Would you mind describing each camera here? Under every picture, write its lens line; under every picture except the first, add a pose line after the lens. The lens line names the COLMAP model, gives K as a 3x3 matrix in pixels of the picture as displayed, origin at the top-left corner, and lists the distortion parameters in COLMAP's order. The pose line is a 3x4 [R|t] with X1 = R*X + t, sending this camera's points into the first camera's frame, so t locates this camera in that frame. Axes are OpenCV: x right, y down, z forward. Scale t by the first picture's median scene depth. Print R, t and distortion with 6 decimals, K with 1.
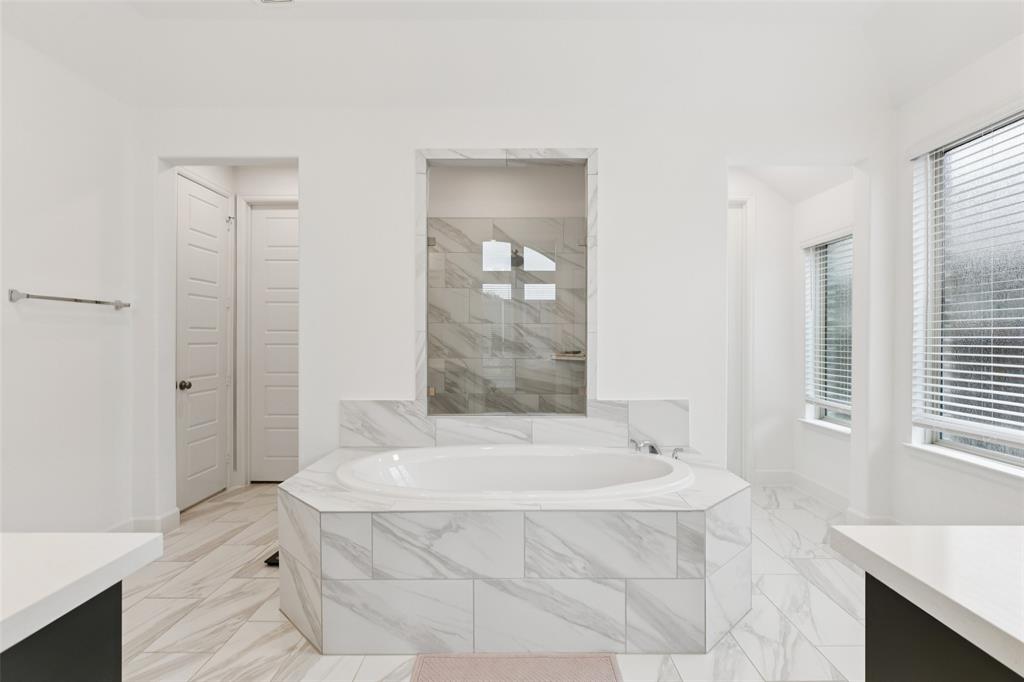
lens RADIAL K [[492.9, 0, 513.6], [0, 492.9, 337.1], [0, 0, 1]] dist [0.000106, -0.000097]
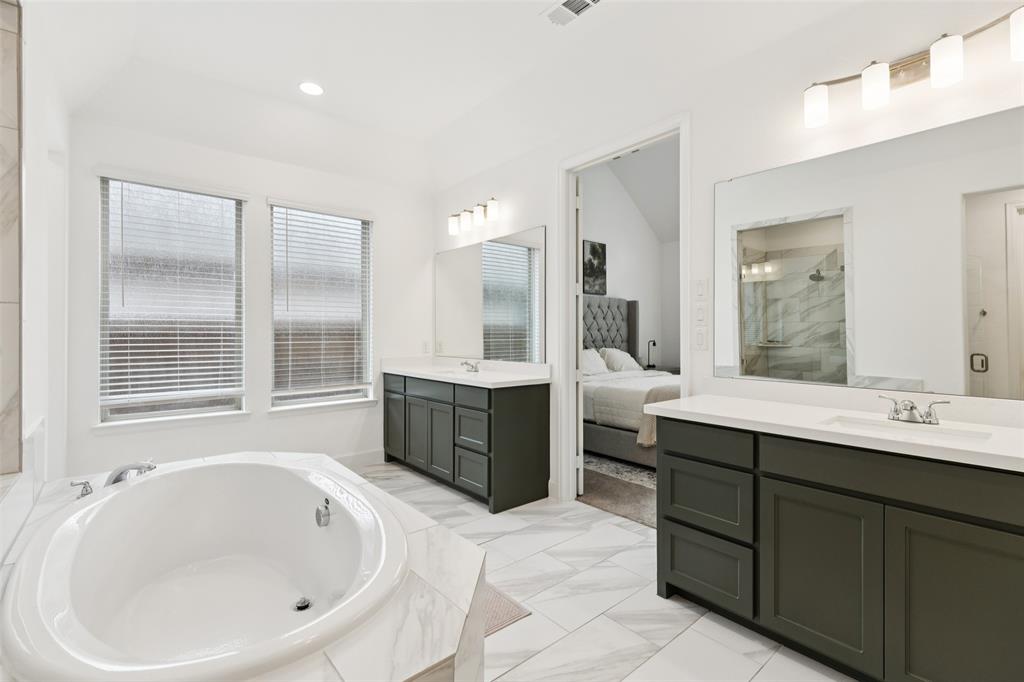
lens RADIAL K [[459.9, 0, 513.9], [0, 459.9, 335.0], [0, 0, 1]] dist [0.008586, -0.003721]
pose [[-0.638509, -0.000118, 0.769614, -0.673640], [0.007239, 0.999955, 0.006159, 0.009044], [-0.769580, 0.009504, -0.638479, 0.988677]]
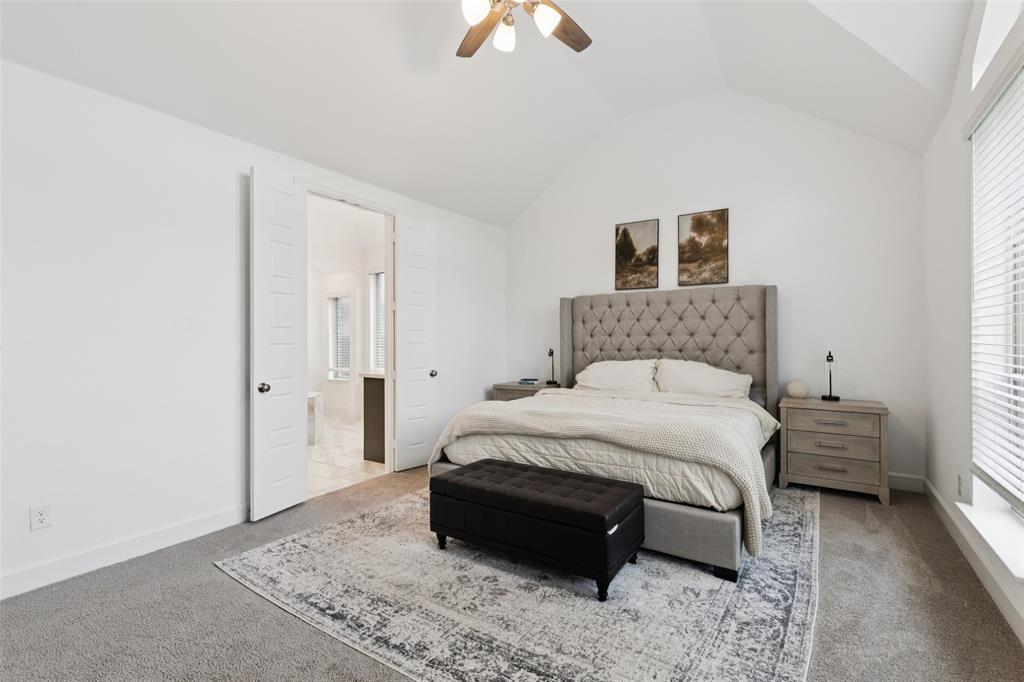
lens RADIAL K [[459.9, 0, 520.2], [0, 459.9, 338.7], [0, 0, 1]] dist [0.008586, -0.003721]
pose [[0.543854, -0.004816, 0.839166, -0.897639], [0.011961, 0.999926, -0.002013, 0.011491], [-0.839095, 0.011132, 0.543872, -1.104665]]
